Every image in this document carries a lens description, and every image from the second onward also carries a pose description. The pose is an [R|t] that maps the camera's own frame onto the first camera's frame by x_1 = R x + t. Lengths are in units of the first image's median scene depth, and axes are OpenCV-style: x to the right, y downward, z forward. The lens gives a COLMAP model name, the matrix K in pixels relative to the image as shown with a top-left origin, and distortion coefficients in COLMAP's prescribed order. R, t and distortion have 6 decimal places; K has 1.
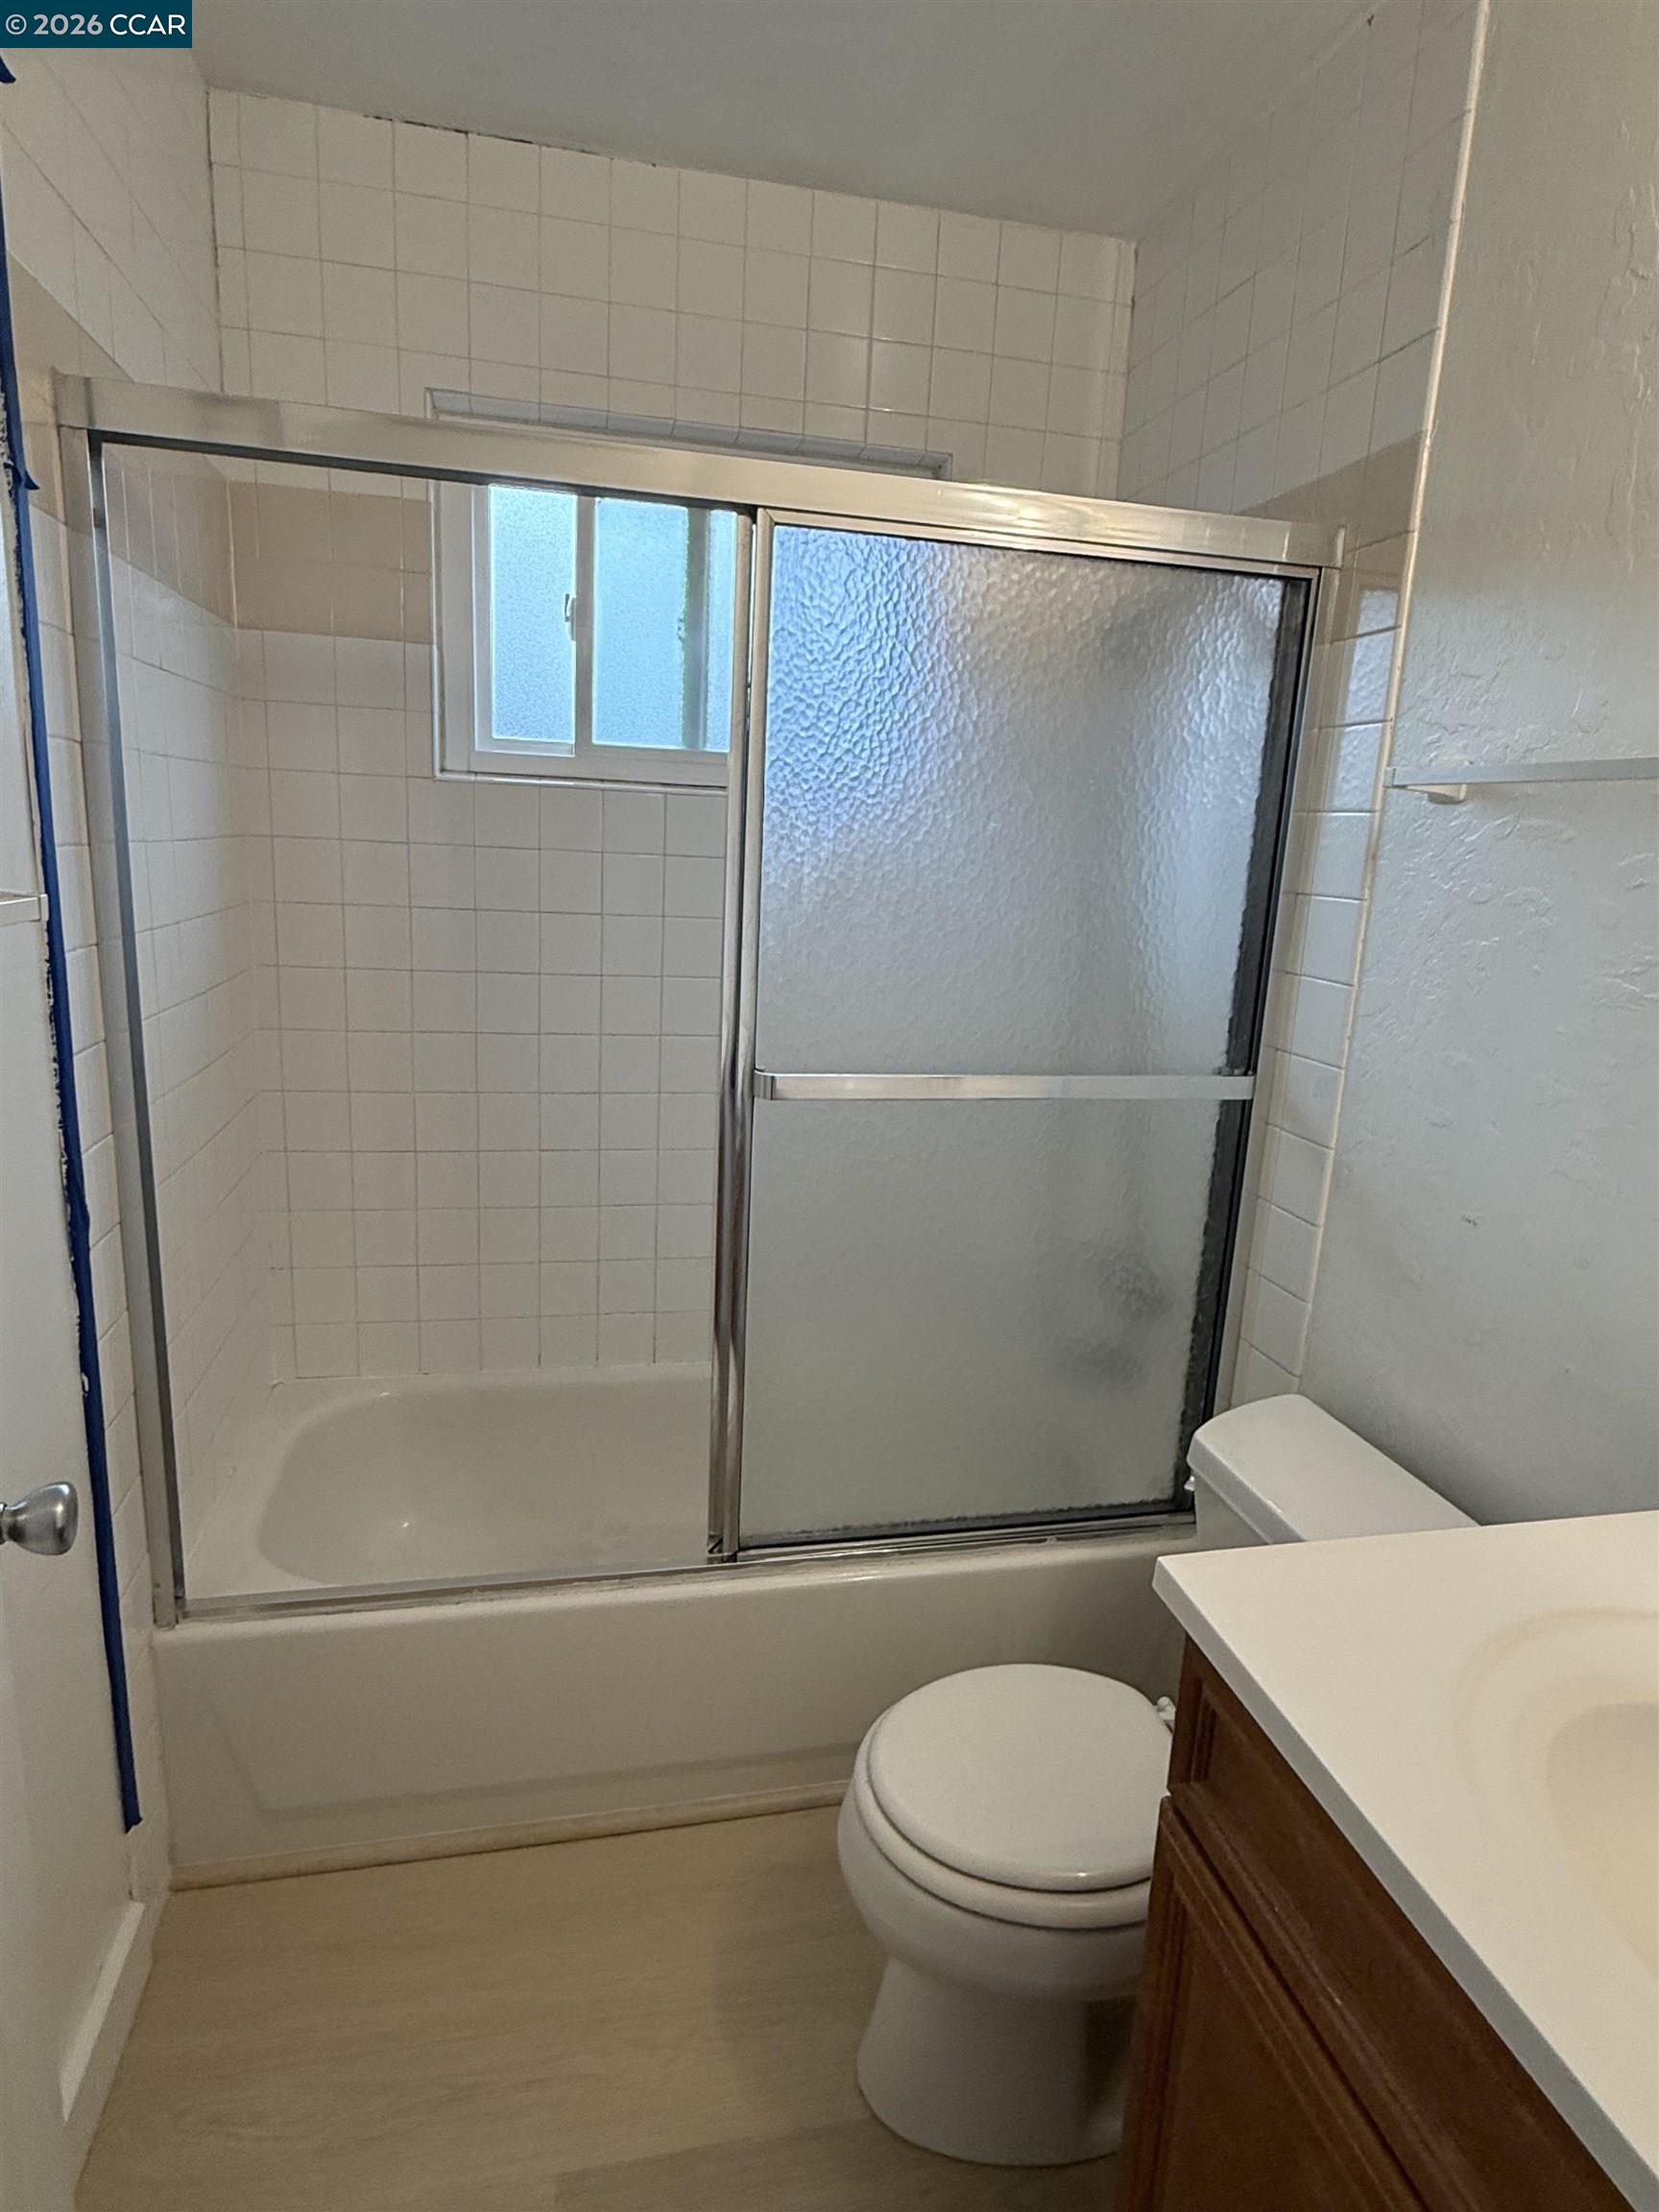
lens RADIAL K [[1228.7, 0, 833.0], [0, 1228.7, 1108.5], [0, 0, 1]] dist [0.001067, -0.000824]
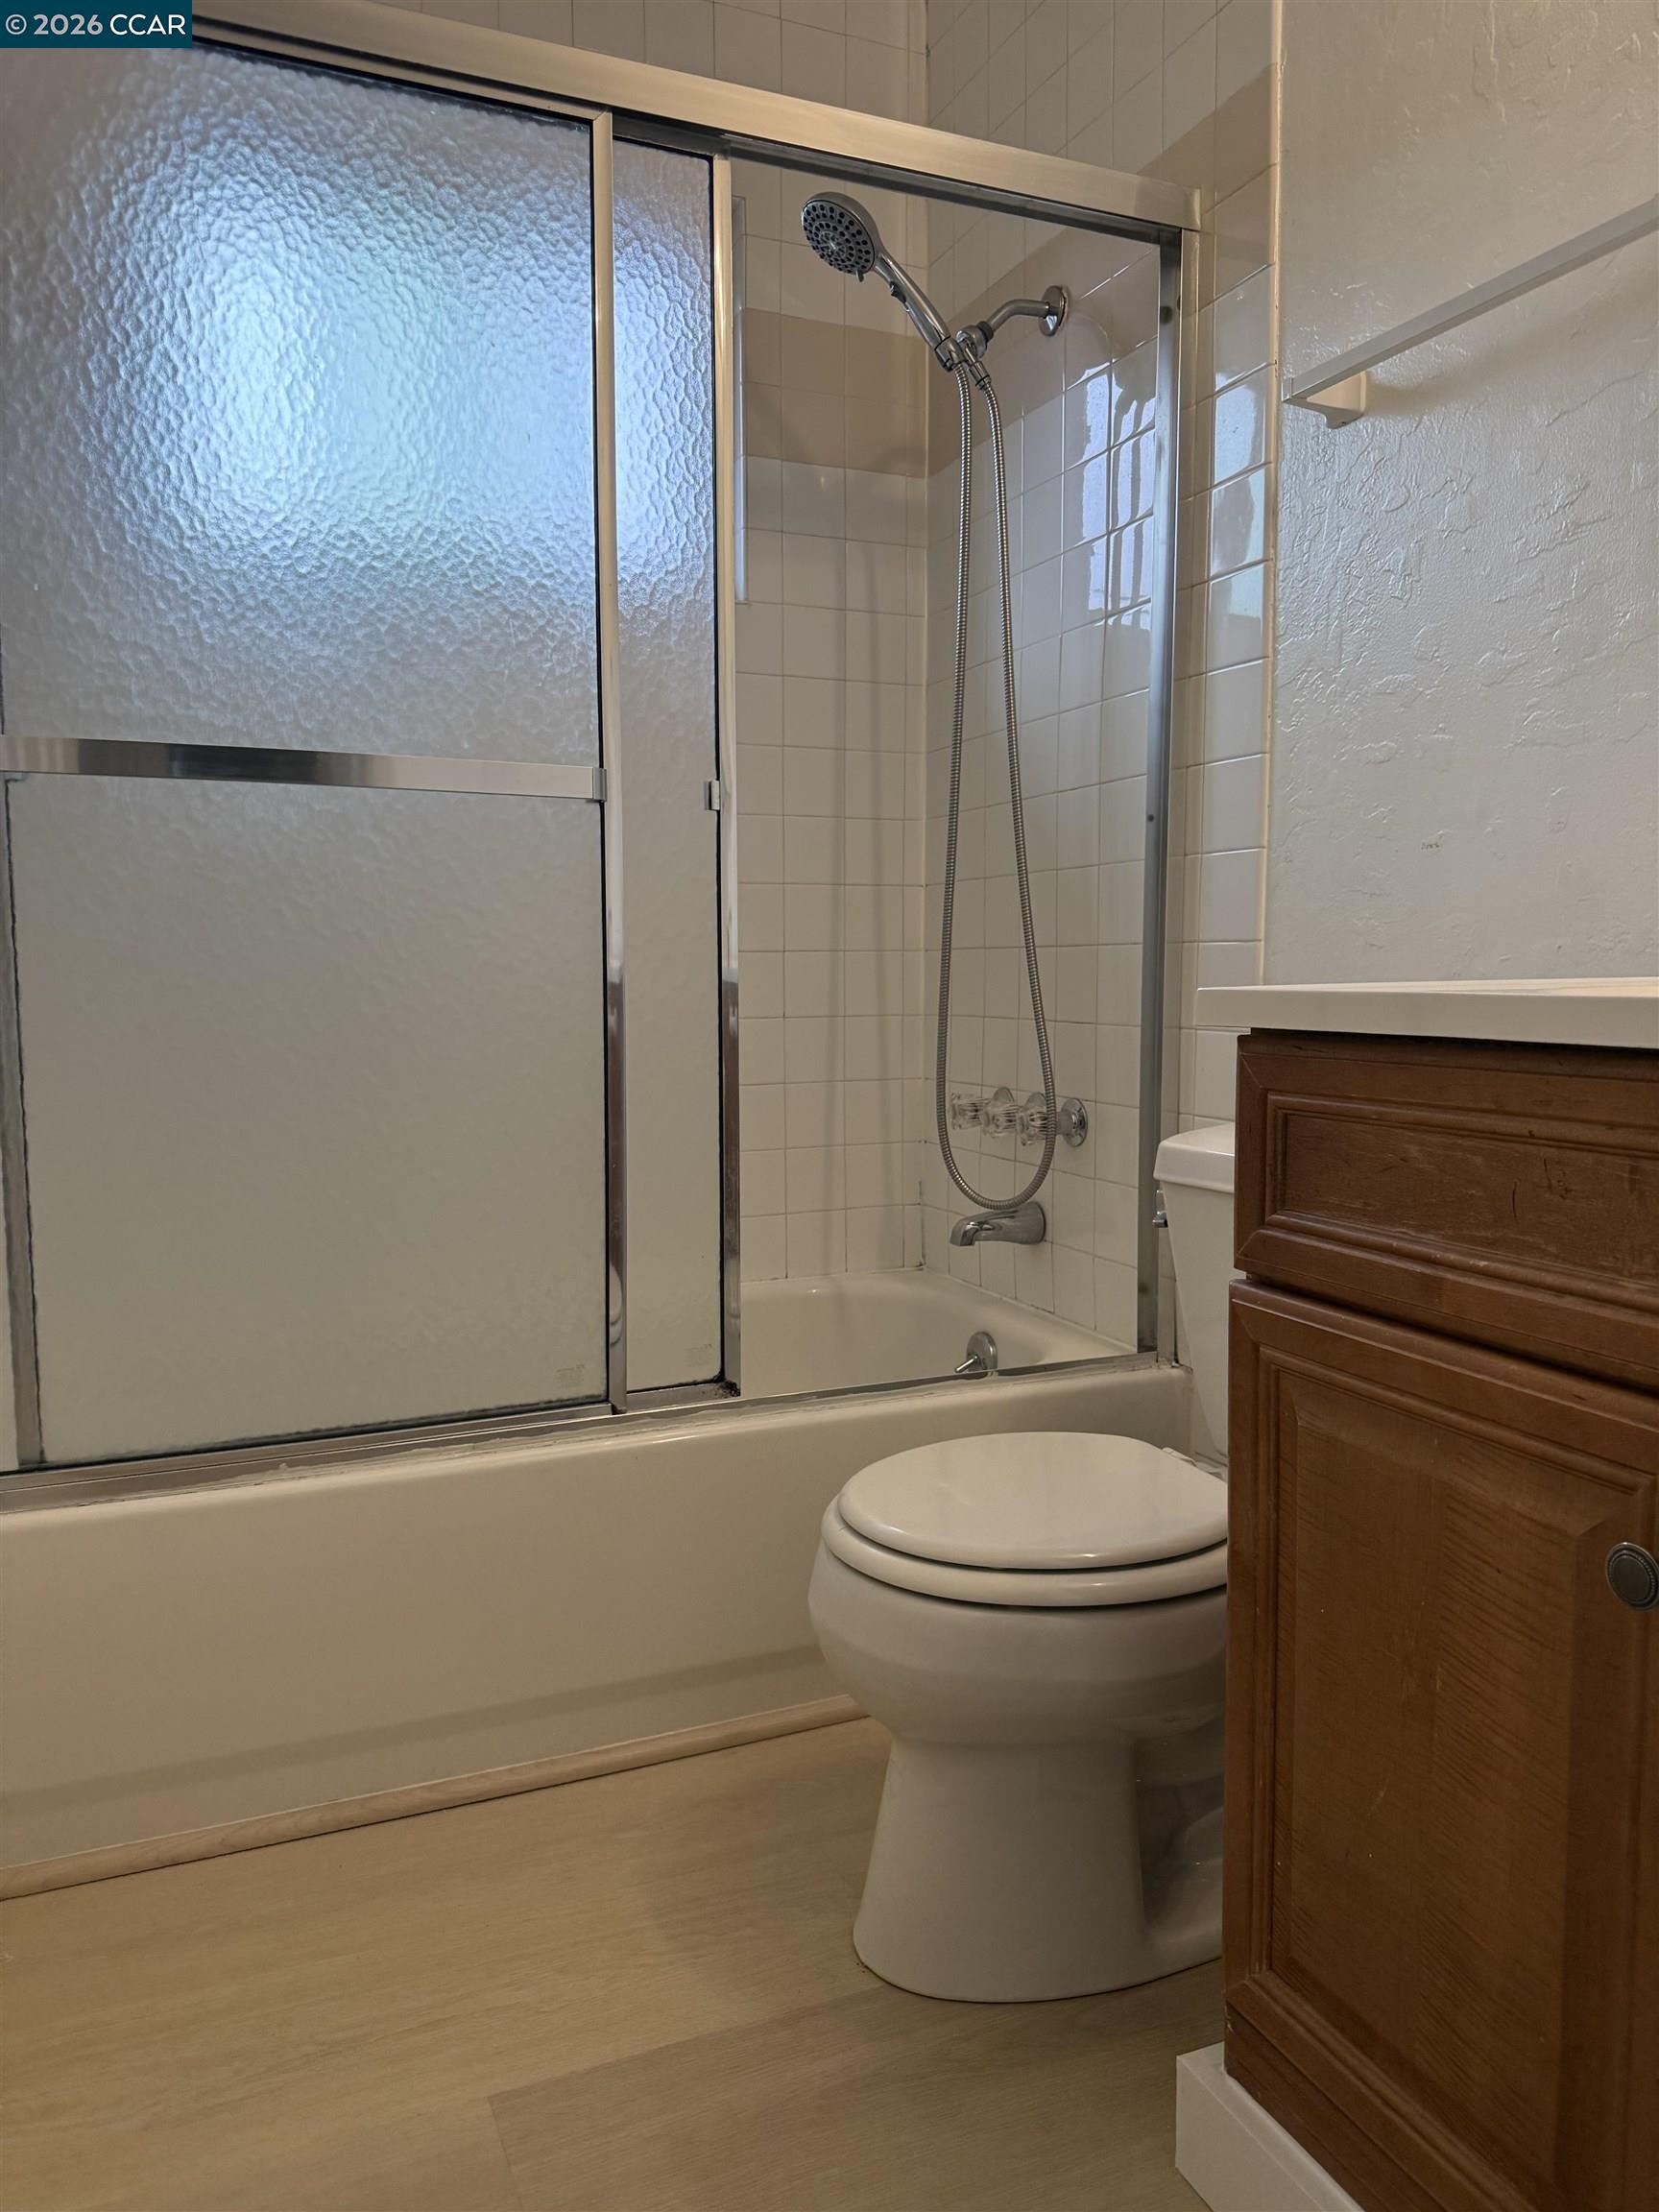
lens RADIAL K [[1577.5, 0, 807.1], [0, 1577.5, 1110.1], [0, 0, 1]] dist [0.041605, -0.068306]
pose [[0.982992, -0.068570, 0.170368, -0.131401], [0.089097, 0.989254, -0.115919, 0.334862], [-0.160589, 0.129127, 0.978538, -0.043437]]
